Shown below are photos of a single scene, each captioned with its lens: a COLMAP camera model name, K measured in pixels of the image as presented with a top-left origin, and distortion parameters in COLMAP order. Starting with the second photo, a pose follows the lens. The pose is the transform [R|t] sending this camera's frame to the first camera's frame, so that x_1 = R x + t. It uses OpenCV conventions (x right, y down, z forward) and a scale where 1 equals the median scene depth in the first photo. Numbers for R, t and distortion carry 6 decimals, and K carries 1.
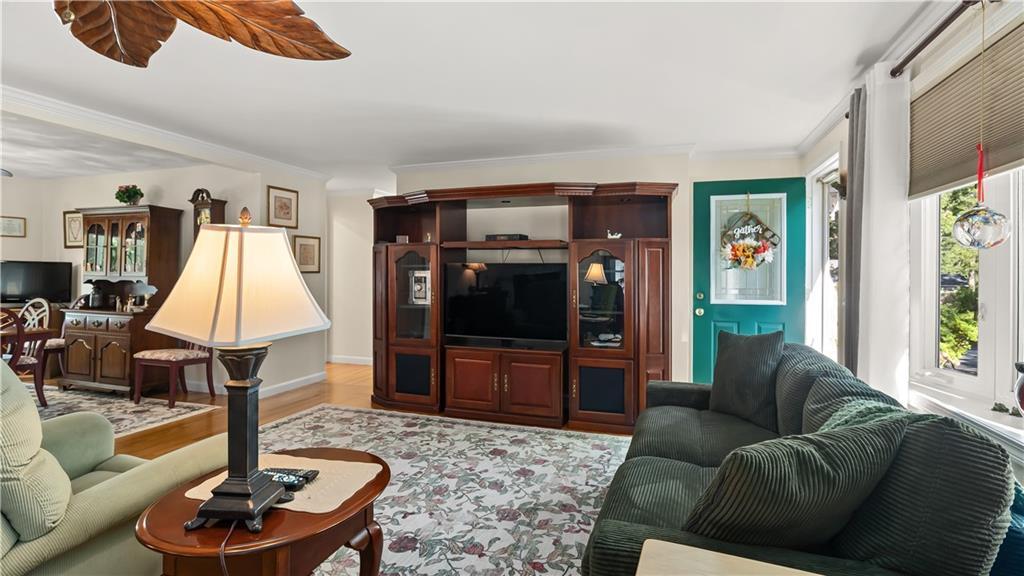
lens RADIAL K [[489.3, 0, 512.7], [0, 489.3, 279.4], [0, 0, 1]] dist [-0.012659, 0.001503]
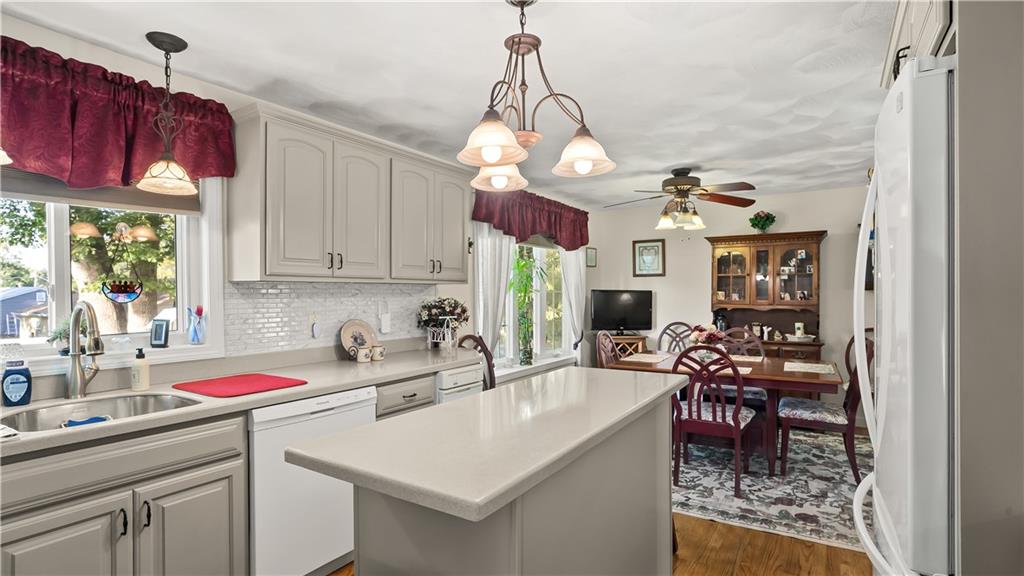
lens RADIAL K [[489.3, 0, 511.7], [0, 489.3, 294.5], [0, 0, 1]] dist [-0.012659, 0.001503]
pose [[-0.972134, 0.002437, 0.234414, 0.048546], [0.005003, 0.999934, 0.010354, -0.043594], [-0.234374, 0.011238, -0.972082, 1.950823]]
